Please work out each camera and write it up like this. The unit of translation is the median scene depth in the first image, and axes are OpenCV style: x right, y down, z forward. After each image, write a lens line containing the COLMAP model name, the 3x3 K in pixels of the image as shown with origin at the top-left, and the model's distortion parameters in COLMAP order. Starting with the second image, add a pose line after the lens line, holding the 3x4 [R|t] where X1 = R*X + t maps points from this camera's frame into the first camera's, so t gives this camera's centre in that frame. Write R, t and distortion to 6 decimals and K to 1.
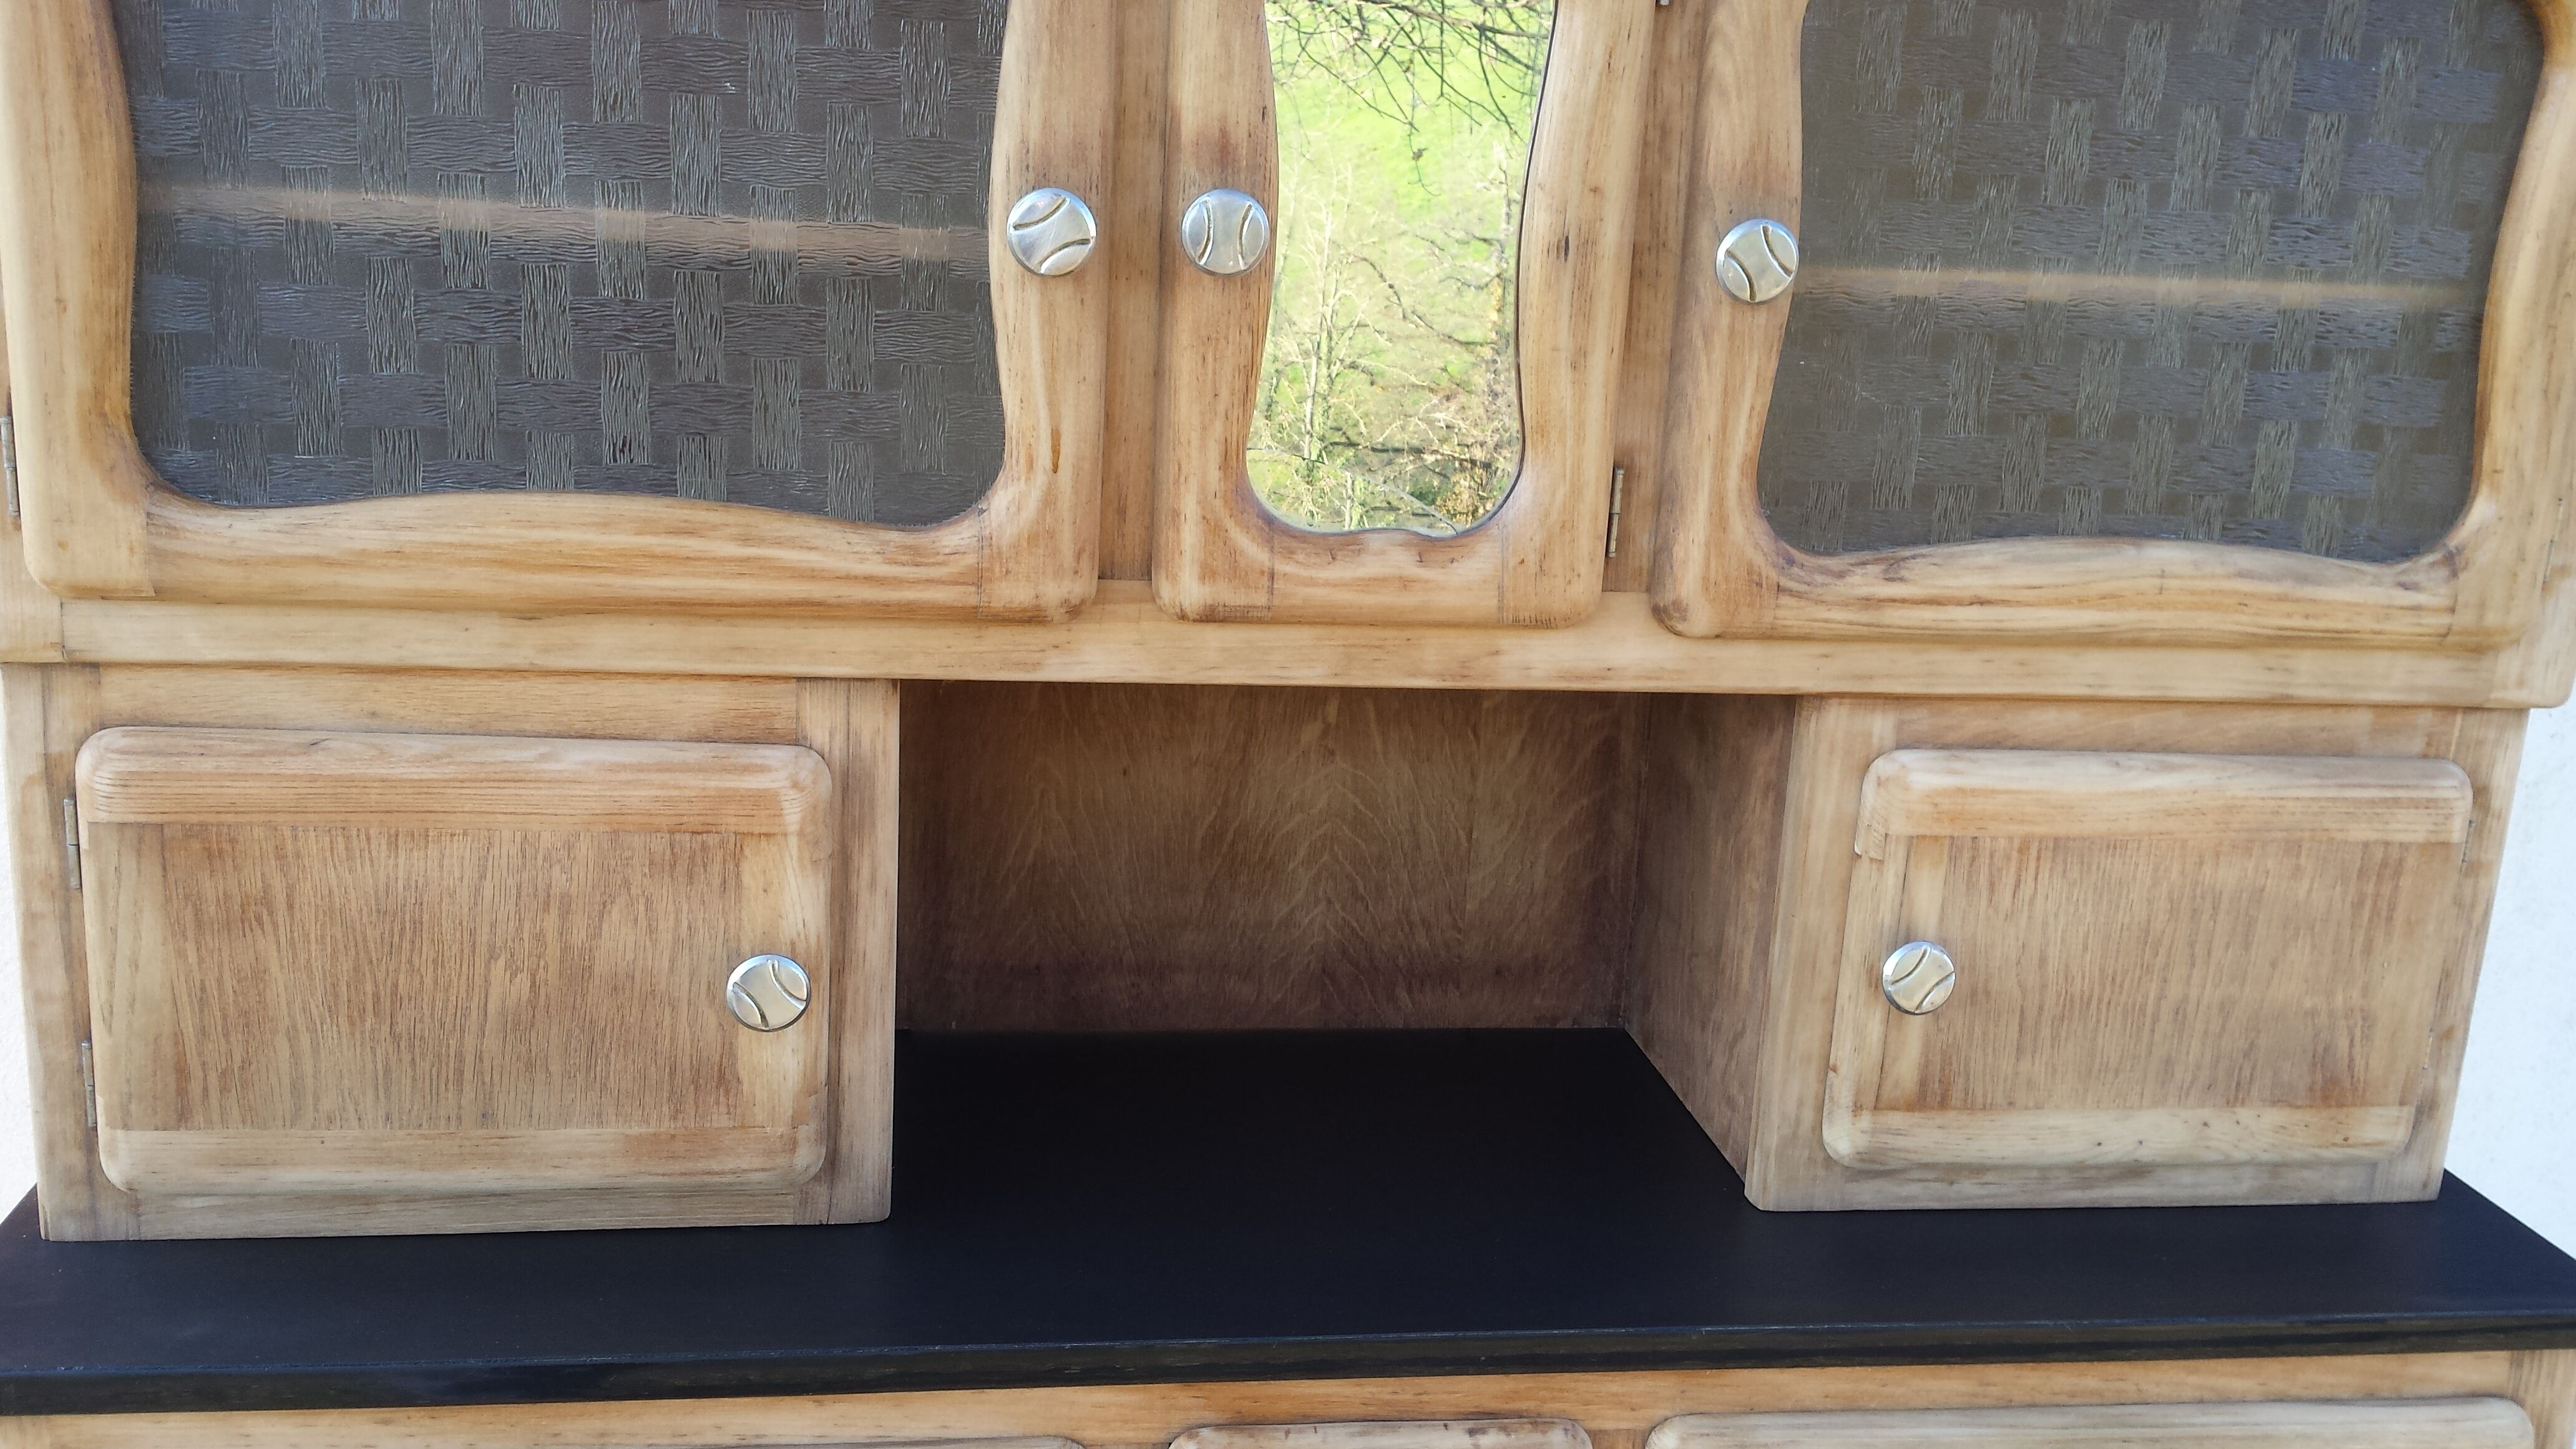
lens RADIAL K [[2286.1, 0, 1288.0], [0, 2286.1, 724.5], [0, 0, 1]] dist [0.095417, -0.214137]
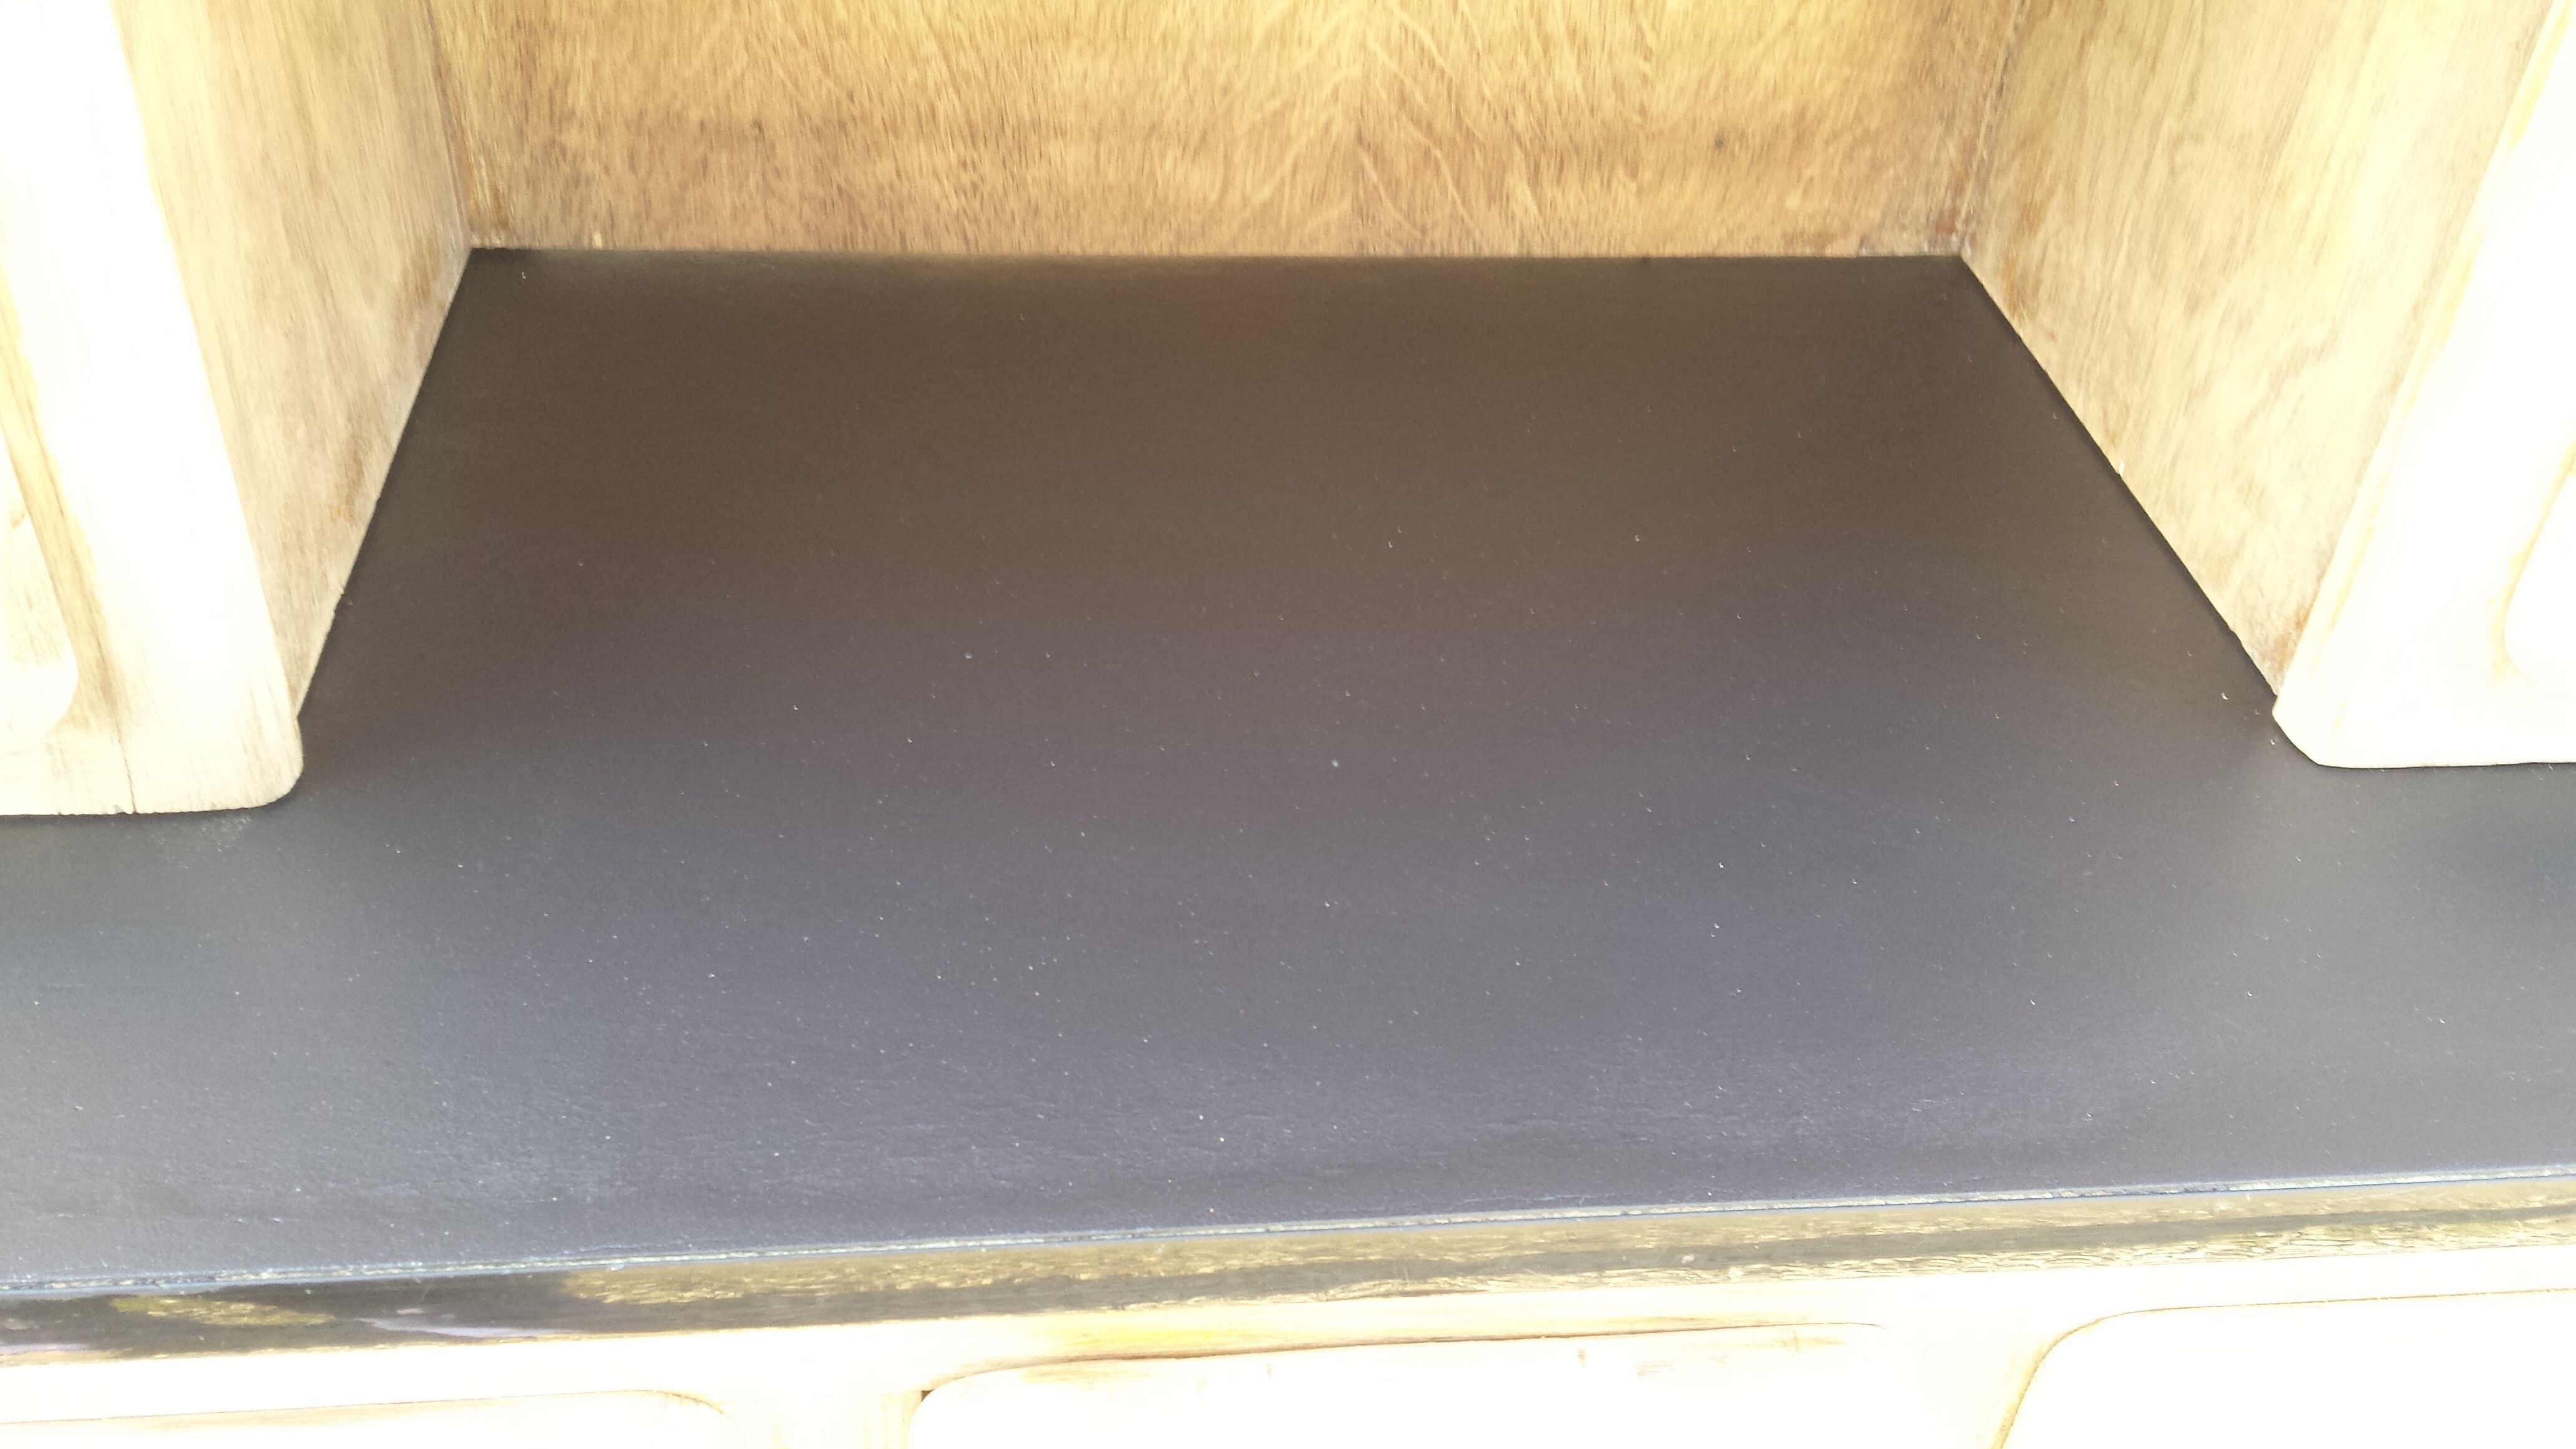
lens RADIAL K [[2316.1, 0, 1292.8], [0, 2316.1, 747.9], [0, 0, 1]] dist [0.135180, -0.291560]
pose [[0.999256, 0.025538, -0.028897, 0.021270], [-0.011229, 0.909524, 0.415501, 0.022088], [0.036893, -0.414867, 0.909134, 0.555610]]
